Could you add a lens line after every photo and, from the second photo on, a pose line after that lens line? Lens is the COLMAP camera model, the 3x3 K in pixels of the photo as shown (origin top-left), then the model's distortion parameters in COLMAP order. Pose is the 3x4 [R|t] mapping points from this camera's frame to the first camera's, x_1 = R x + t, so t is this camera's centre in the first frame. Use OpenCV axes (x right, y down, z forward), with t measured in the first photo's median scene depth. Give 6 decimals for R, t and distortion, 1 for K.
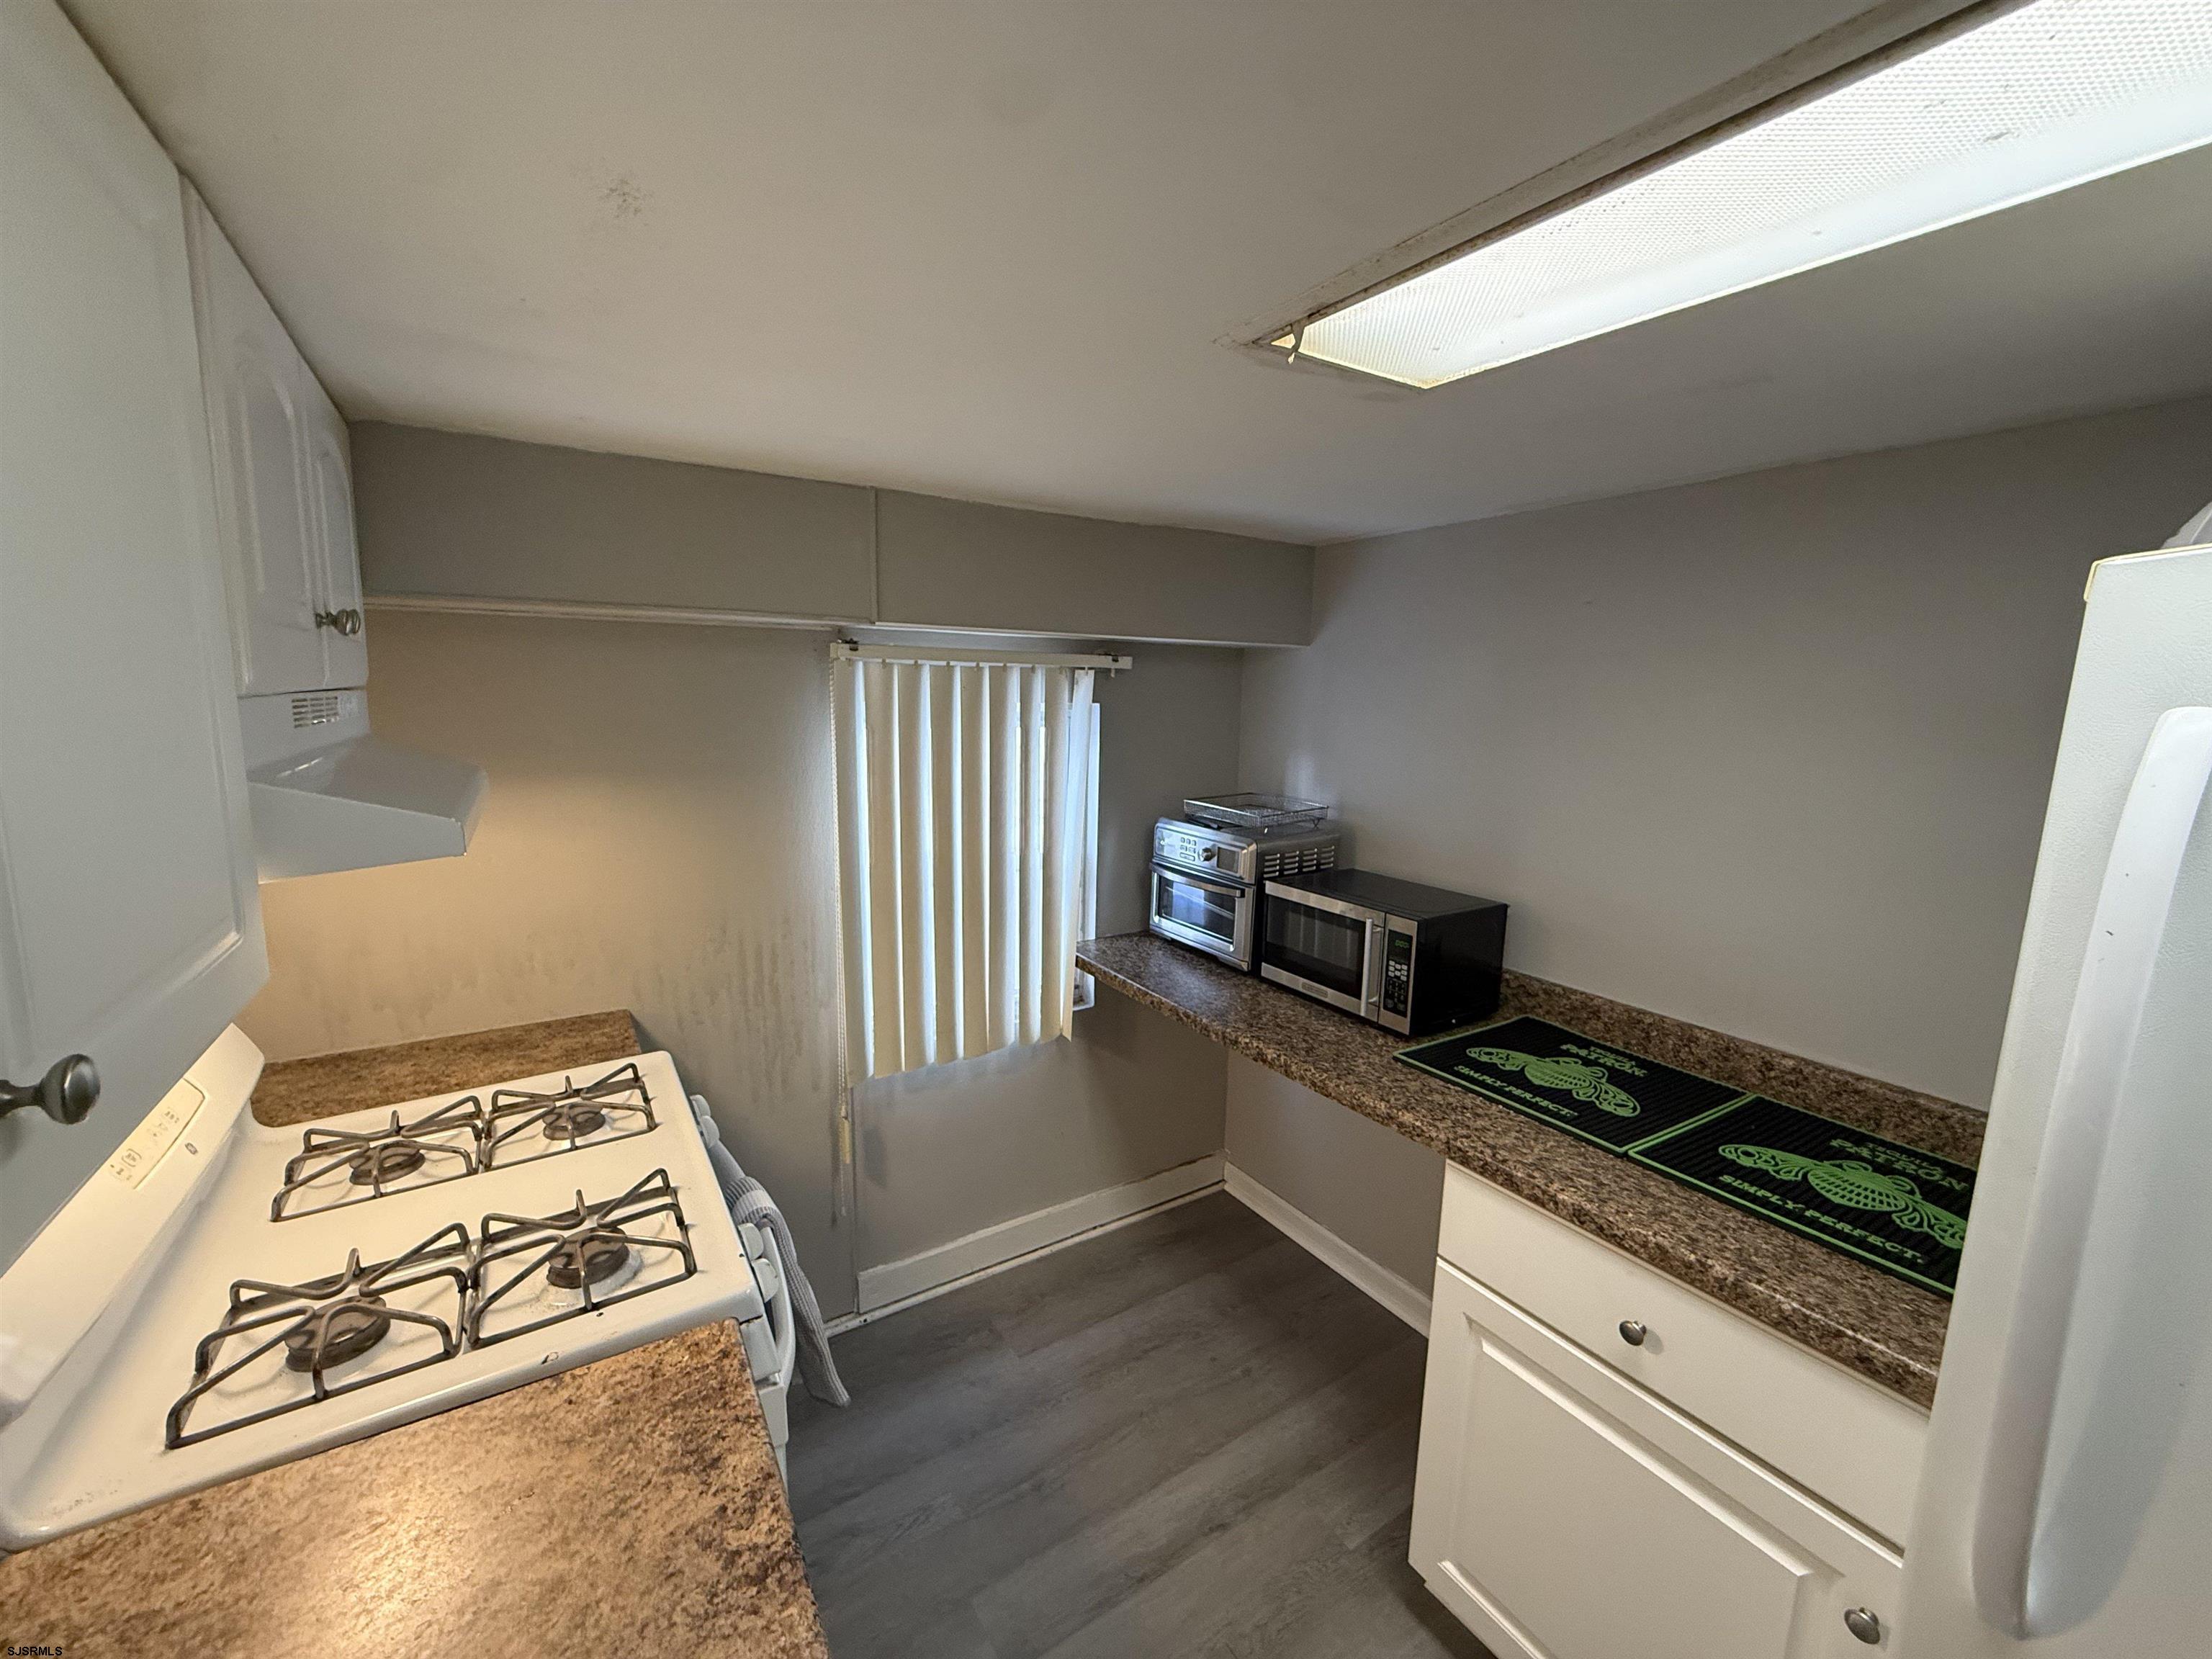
lens RADIAL K [[873.3, 0, 1101.1], [0, 873.3, 820.1], [0, 0, 1]] dist [-0.001632, -0.000175]
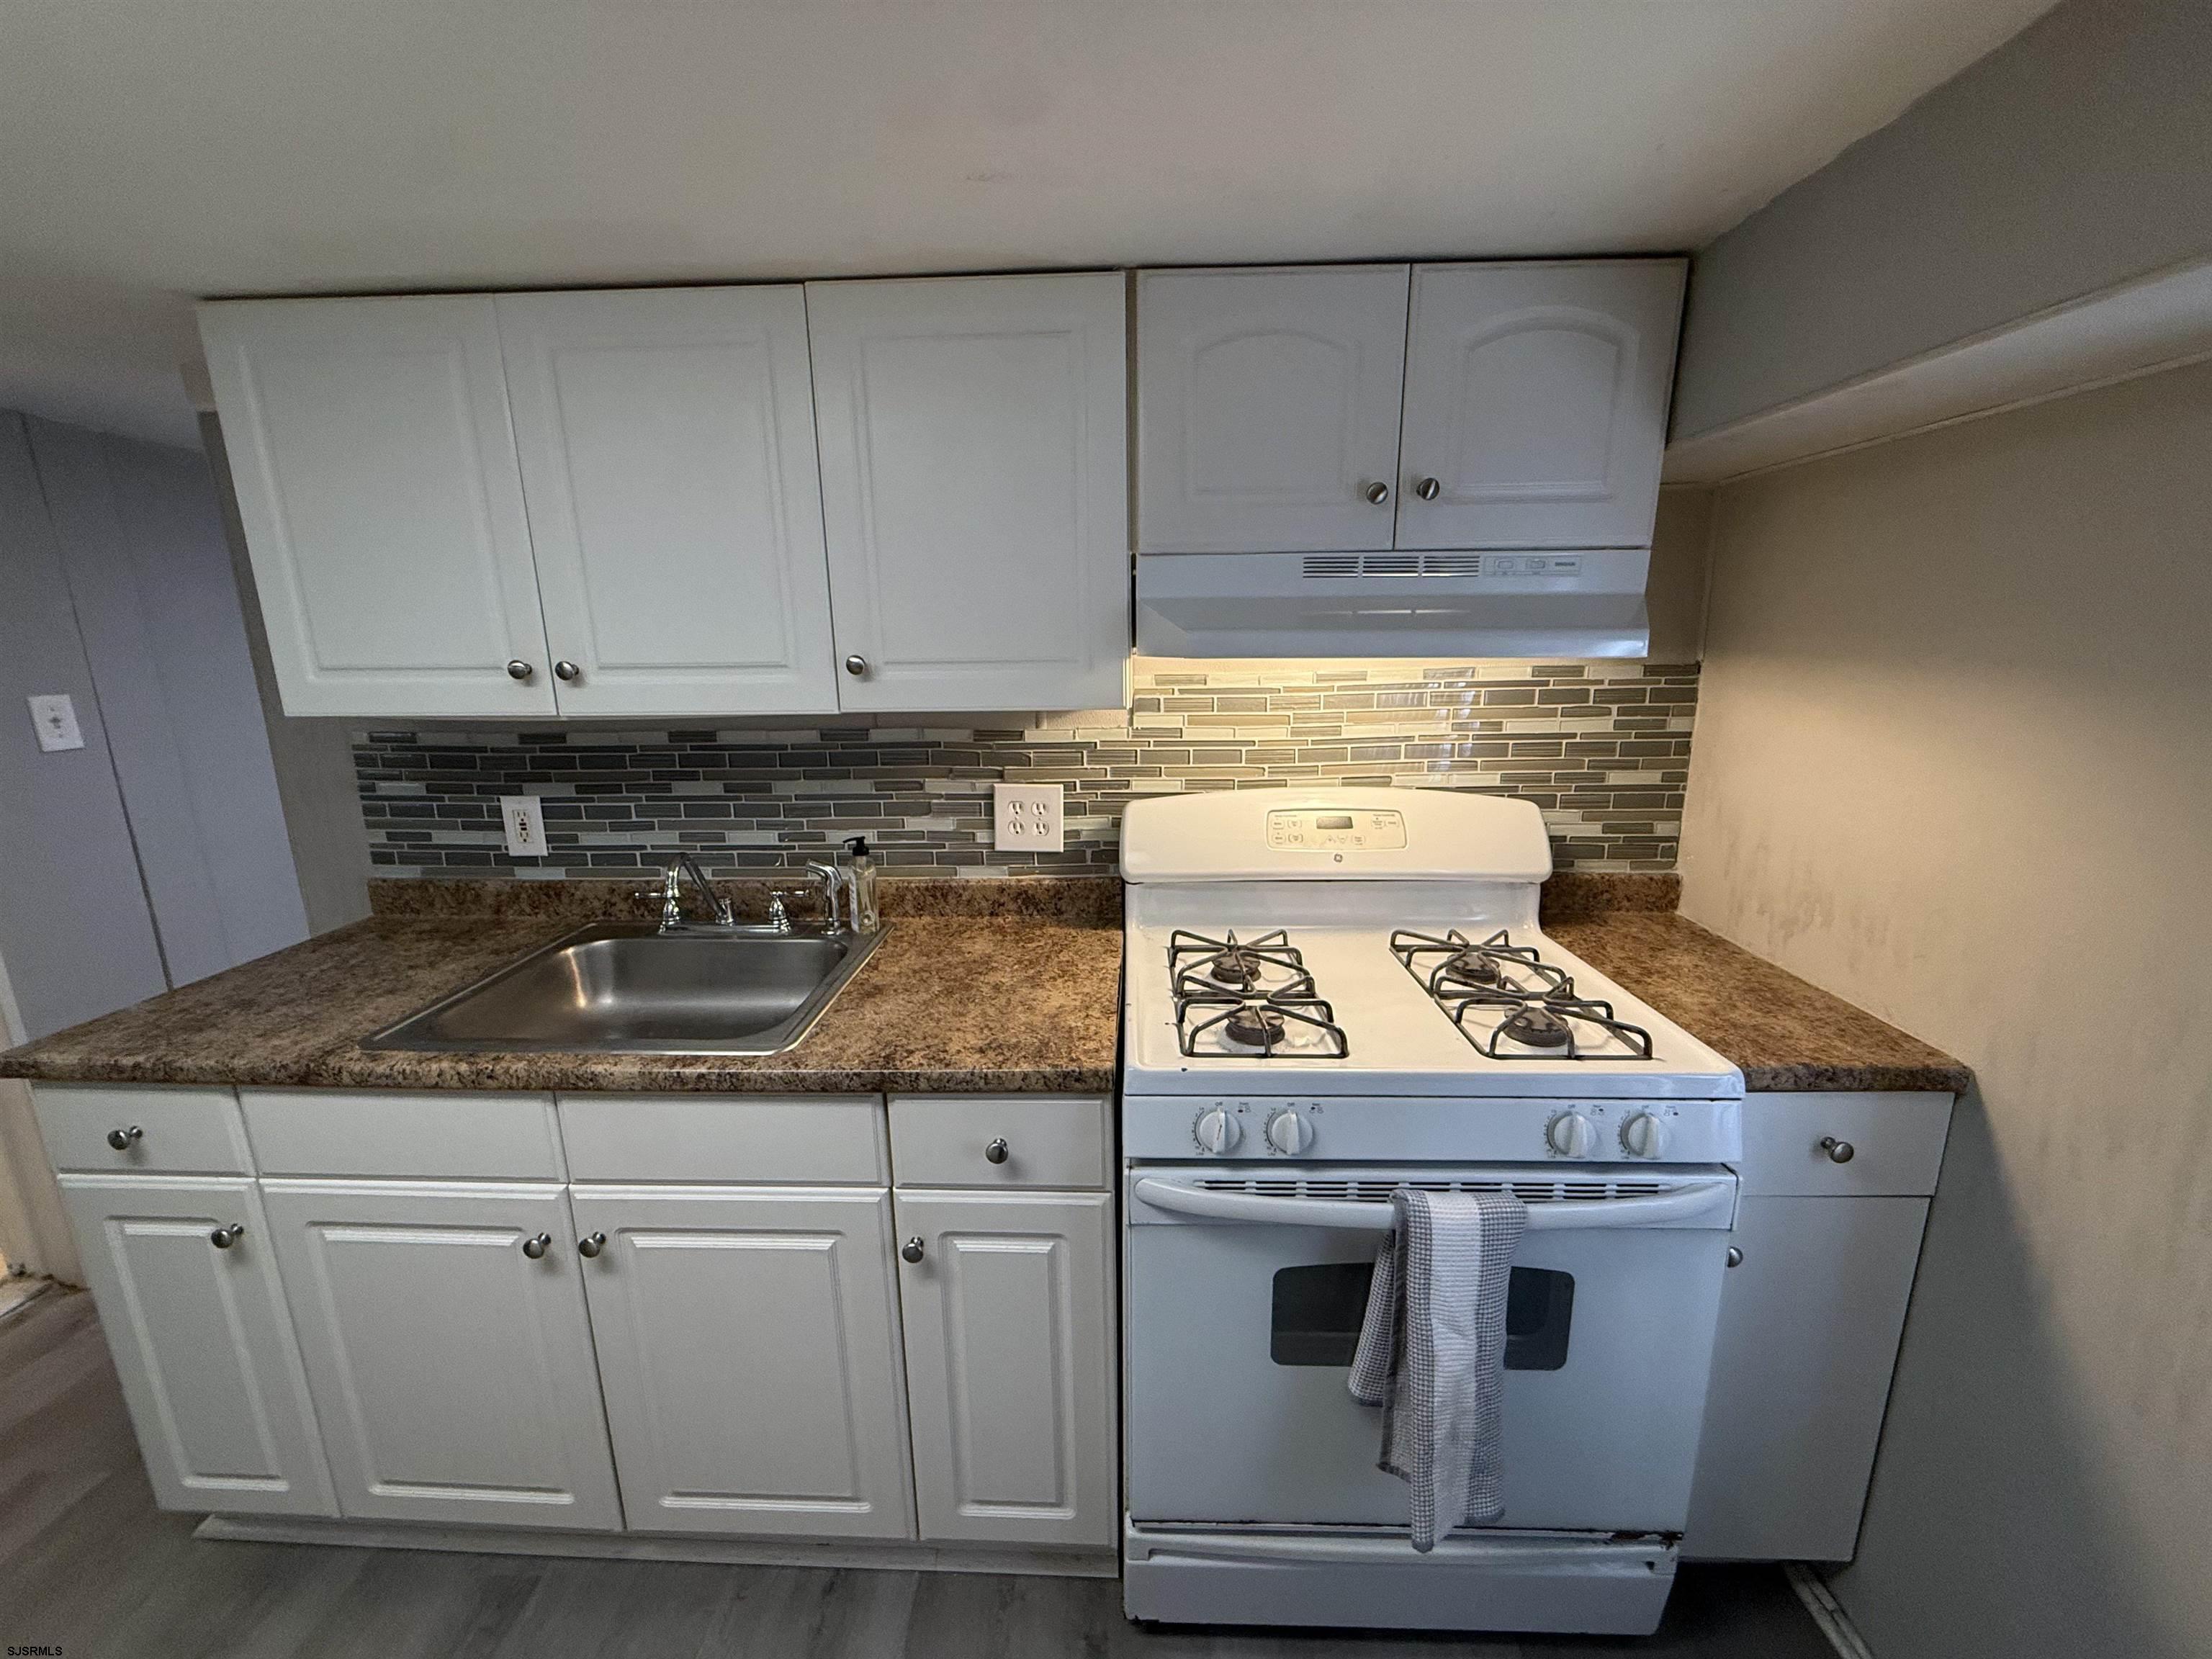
lens RADIAL K [[873.3, 0, 1101.1], [0, 873.3, 820.1], [0, 0, 1]] dist [-0.001632, -0.000175]
pose [[-0.566862, 0.163931, -0.807338, 0.270576], [-0.121630, 0.952607, 0.278829, -0.044154], [0.814785, 0.256254, -0.520058, 0.837186]]
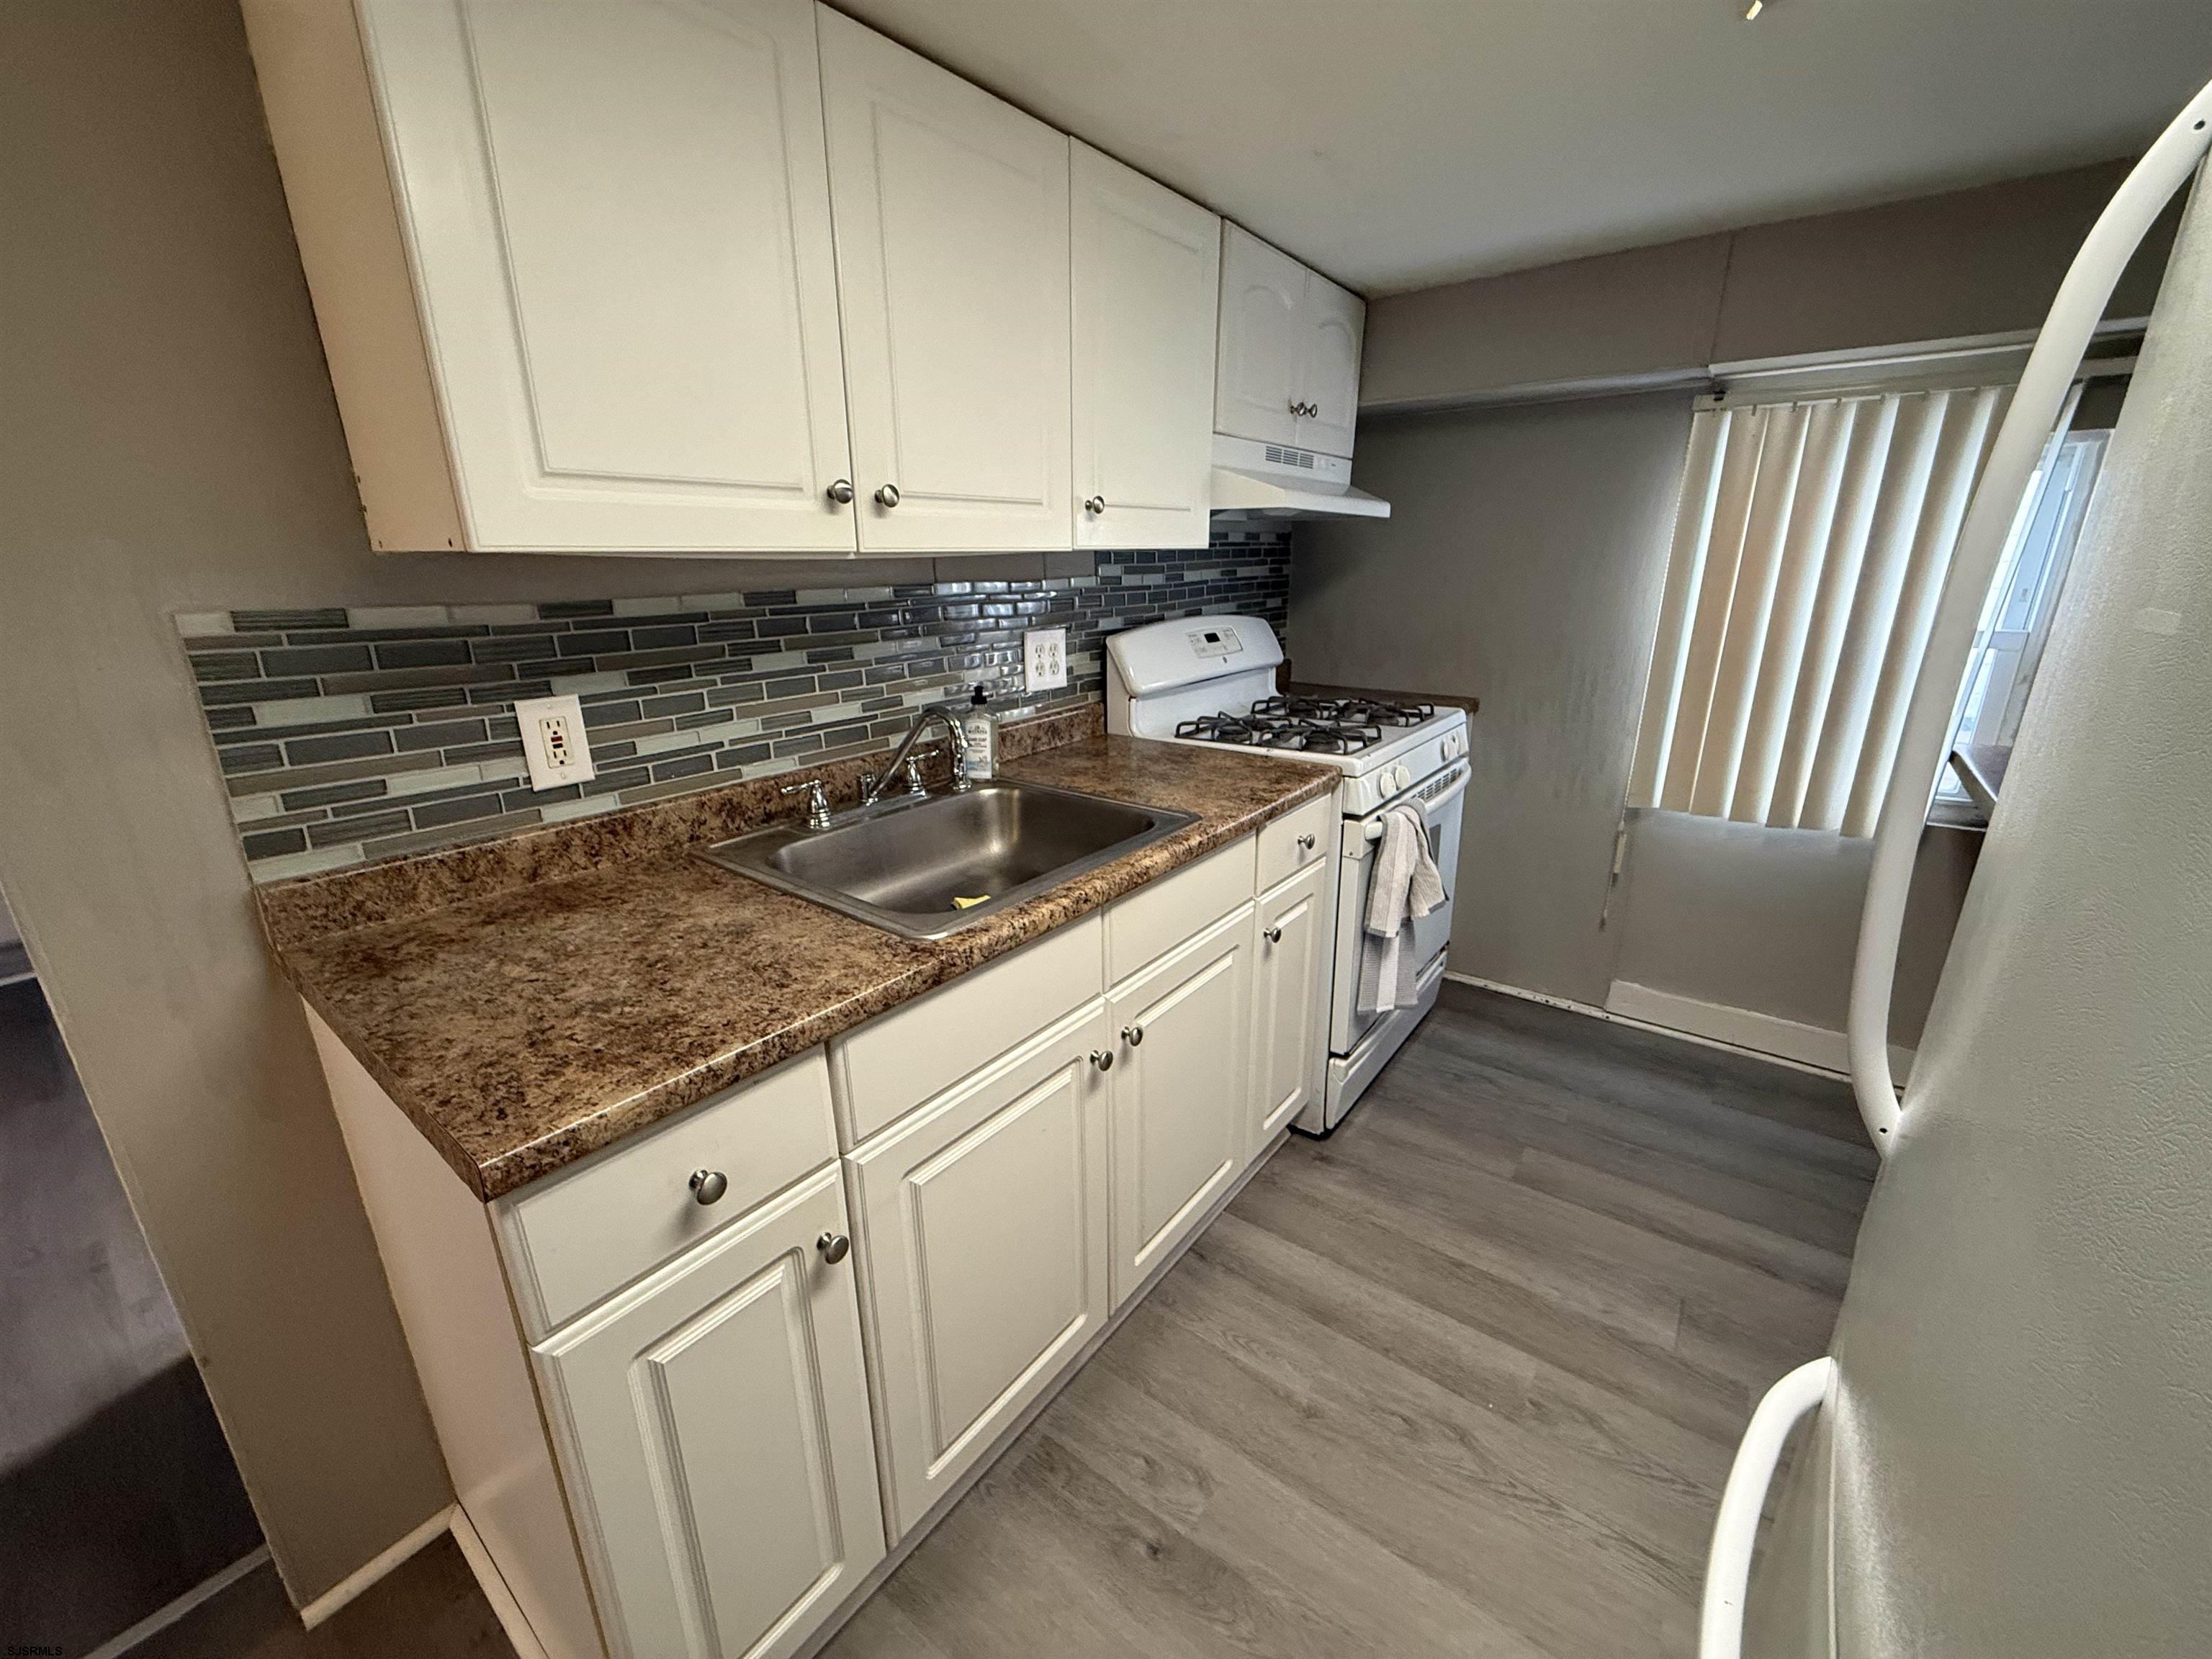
lens RADIAL K [[873.3, 0, 1101.1], [0, 873.3, 820.1], [0, 0, 1]] dist [-0.001632, -0.000175]
pose [[0.335825, 0.259353, -0.905515, 0.629311], [-0.129191, 0.964943, 0.228461, 0.173906], [0.933023, 0.040262, 0.357558, -0.084529]]
